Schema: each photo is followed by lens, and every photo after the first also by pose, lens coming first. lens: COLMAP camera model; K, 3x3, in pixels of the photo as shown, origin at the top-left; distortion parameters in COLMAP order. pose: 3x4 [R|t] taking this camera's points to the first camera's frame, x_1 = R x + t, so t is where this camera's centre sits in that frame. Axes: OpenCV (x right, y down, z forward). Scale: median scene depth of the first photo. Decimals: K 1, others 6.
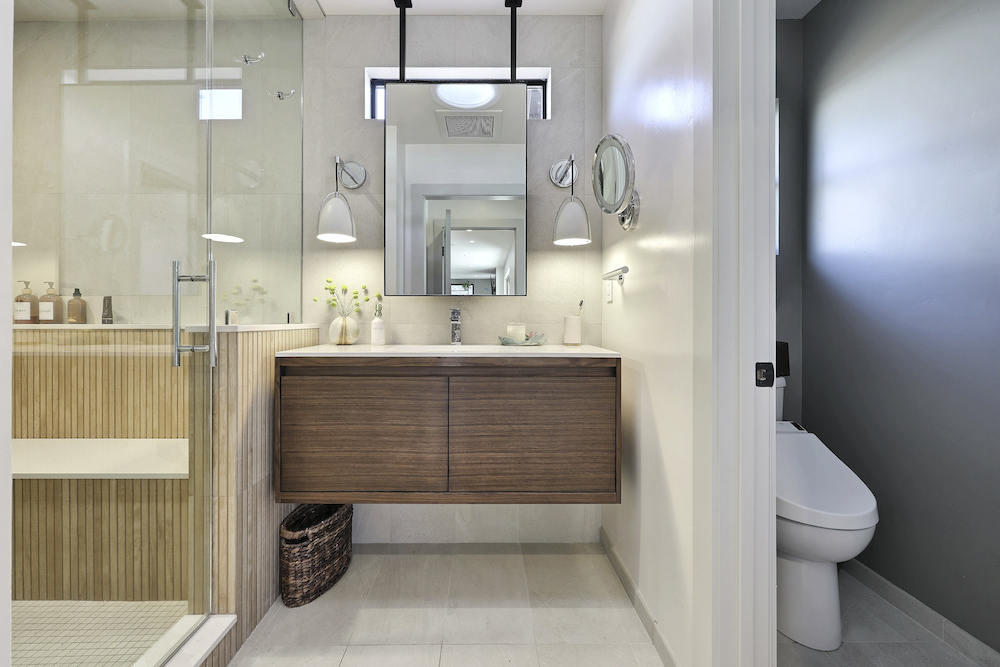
lens RADIAL K [[408.2, 0, 494.4], [0, 408.2, 323.5], [0, 0, 1]] dist [-0.000086, 0.000231]
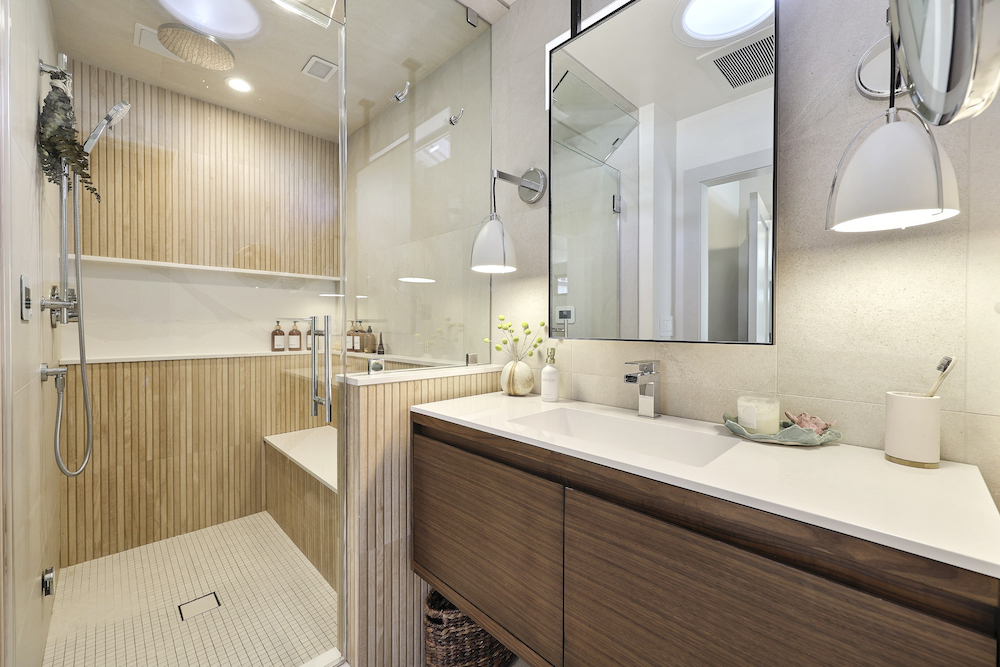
lens RADIAL K [[408.2, 0, 500.2], [0, 408.2, 332.7], [0, 0, 1]] dist [-0.000086, 0.000231]
pose [[0.687991, 0.013993, -0.725584, 0.251631], [-0.009655, 0.999902, 0.010129, -0.100412], [0.725655, 0.000037, 0.688059, 0.496995]]
